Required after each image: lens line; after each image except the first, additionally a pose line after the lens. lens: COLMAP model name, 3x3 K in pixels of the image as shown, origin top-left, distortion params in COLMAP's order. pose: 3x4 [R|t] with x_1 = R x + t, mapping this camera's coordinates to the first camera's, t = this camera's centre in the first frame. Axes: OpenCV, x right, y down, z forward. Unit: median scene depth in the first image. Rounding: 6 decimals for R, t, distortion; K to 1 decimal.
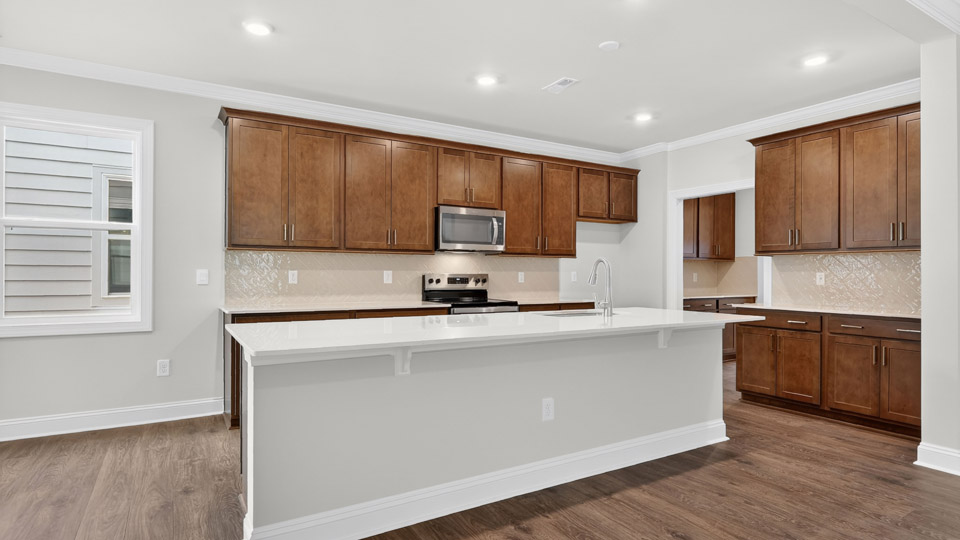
lens RADIAL K [[524.3, 0, 483.9], [0, 524.3, 270.1], [0, 0, 1]] dist [0.002321, 0.000523]
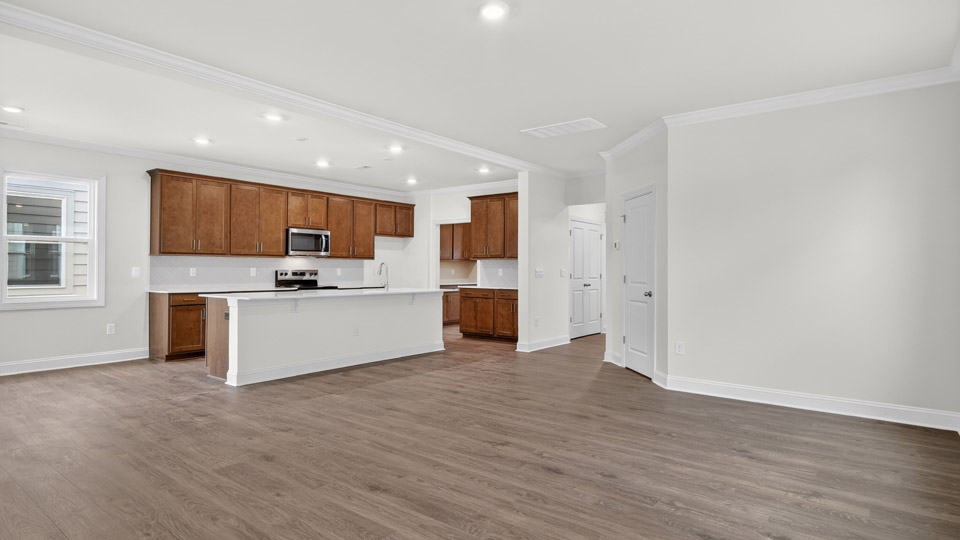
lens RADIAL K [[509.4, 0, 467.1], [0, 509.4, 264.6], [0, 0, 1]] dist [0.000874, 0.000812]
pose [[0.943582, 0.002558, 0.331129, -0.081732], [-0.001612, 0.999994, -0.003130, -0.004614], [-0.331135, 0.002419, 0.943580, -0.638478]]
